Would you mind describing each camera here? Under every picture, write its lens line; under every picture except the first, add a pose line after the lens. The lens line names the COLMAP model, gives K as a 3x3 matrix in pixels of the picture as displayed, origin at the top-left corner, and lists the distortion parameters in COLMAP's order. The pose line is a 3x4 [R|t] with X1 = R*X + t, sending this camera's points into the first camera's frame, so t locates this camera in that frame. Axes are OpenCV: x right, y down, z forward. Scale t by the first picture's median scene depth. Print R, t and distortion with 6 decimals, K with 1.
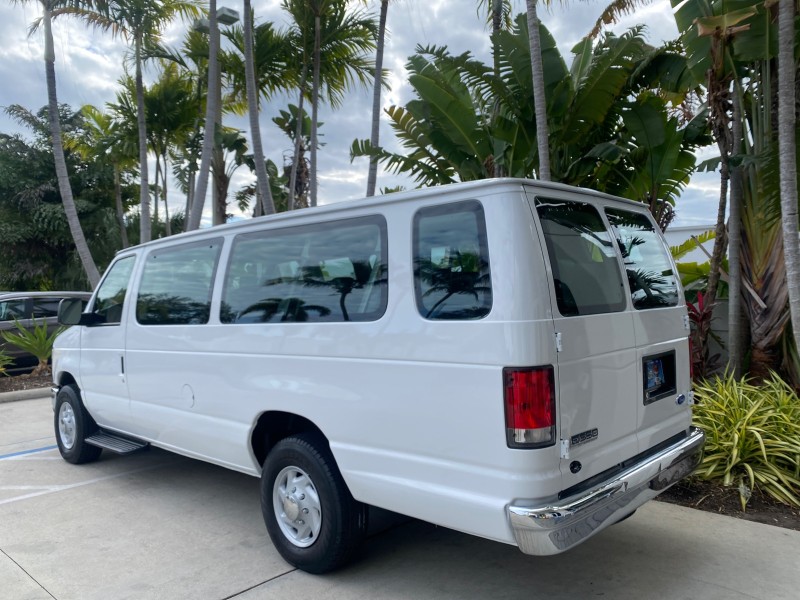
lens RADIAL K [[616.3, 0, 400.0], [0, 616.3, 300.0], [0, 0, 1]] dist [0.004483, -0.001060]
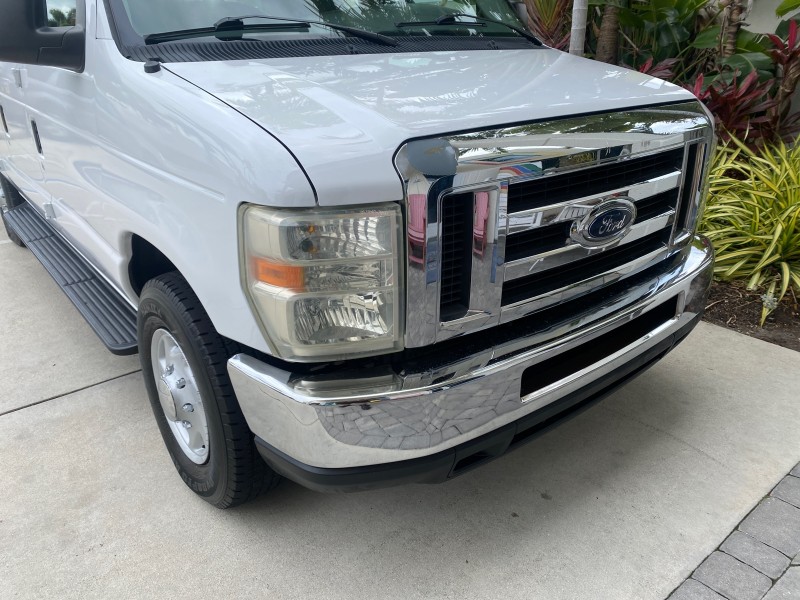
lens RADIAL K [[613.1, 0, 398.2], [0, 613.1, 295.7], [0, 0, 1]] dist [0.012310, -0.004101]
pose [[0.991574, 0.059561, -0.115037, 0.126171], [-0.011743, 0.925704, 0.378067, 0.017264], [0.129008, -0.373530, 0.918603, 0.164753]]
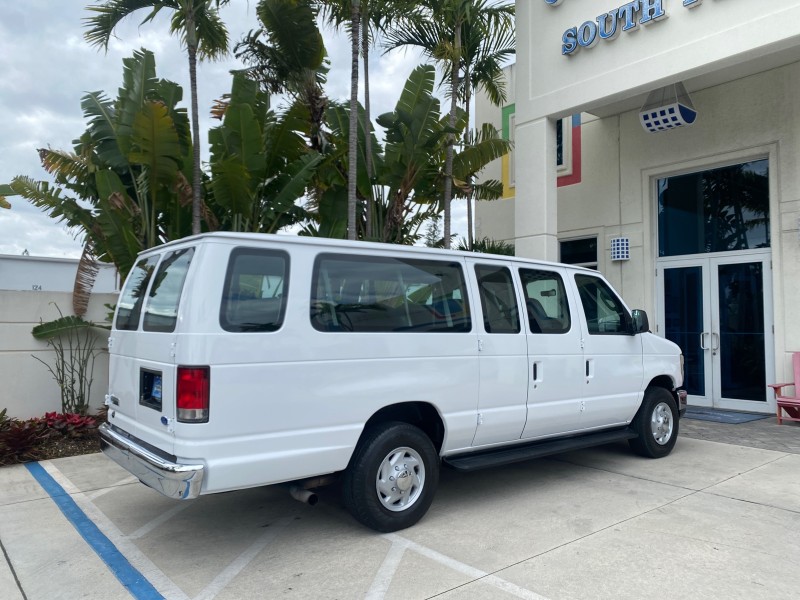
lens RADIAL K [[613.1, 0, 398.2], [0, 613.1, 295.7], [0, 0, 1]] dist [0.012310, -0.004101]
pose [[0.139722, 0.056299, 0.988589, -1.032783], [0.010843, 0.998235, -0.058381, 0.020330], [-0.990131, 0.018876, 0.138865, 0.671191]]
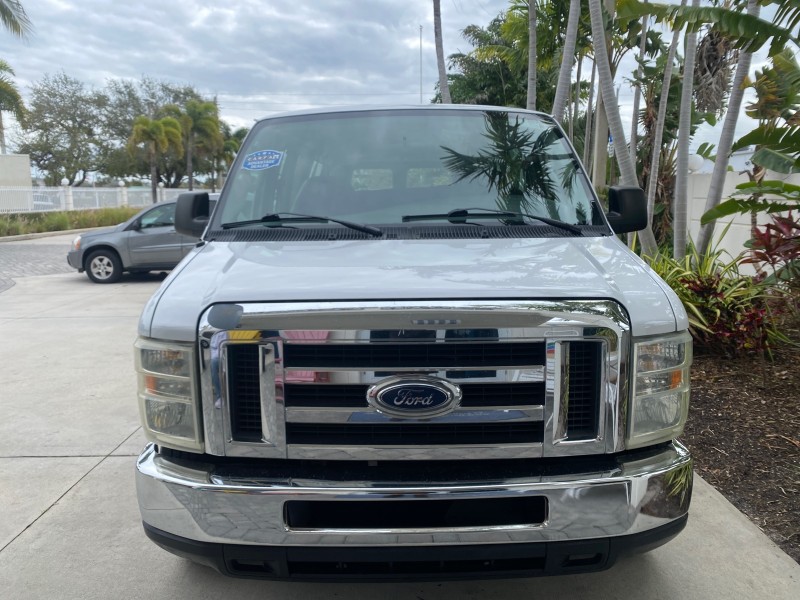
lens RADIAL K [[613.1, 0, 398.2], [0, 613.1, 295.7], [0, 0, 1]] dist [0.012310, -0.004101]
pose [[0.690210, 0.120644, -0.713481, 0.367664], [-0.010482, 0.987567, 0.156849, -0.004091], [0.723533, -0.100780, 0.682893, 0.230602]]
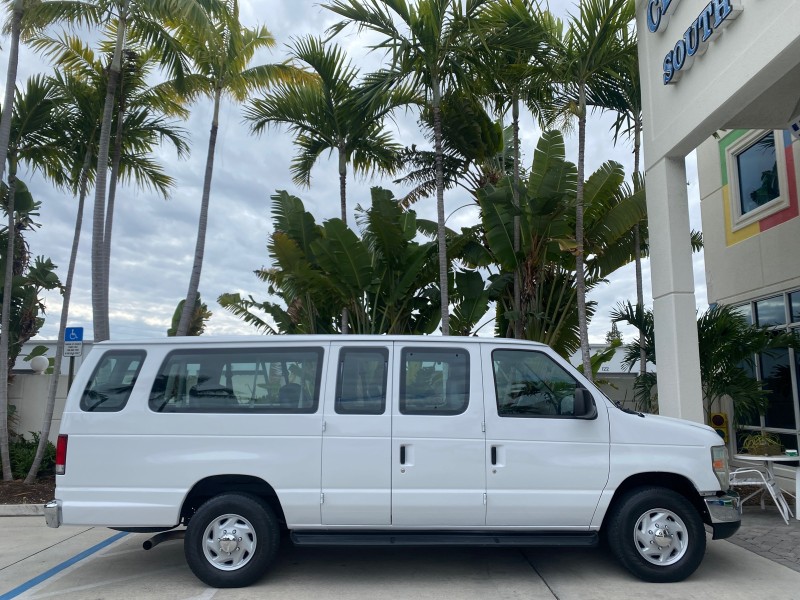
lens RADIAL K [[613.1, 0, 398.2], [0, 613.1, 295.7], [0, 0, 1]] dist [0.012310, -0.004101]
pose [[0.721387, 0.121841, 0.681730, -0.776668], [0.001751, 0.984078, -0.177730, 0.014151], [-0.692530, 0.129405, 0.709687, 0.049864]]
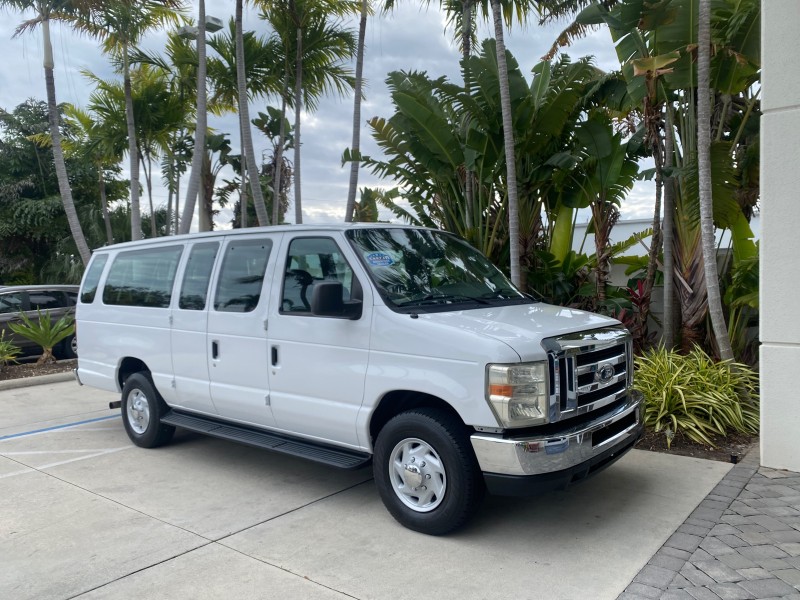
lens RADIAL K [[613.1, 0, 398.2], [0, 613.1, 295.7], [0, 0, 1]] dist [0.012310, -0.004101]
pose [[0.998099, -0.010398, 0.060754, -0.054002], [0.009875, 0.999912, 0.008904, 0.001897], [-0.060842, -0.008287, 0.998113, -0.158500]]
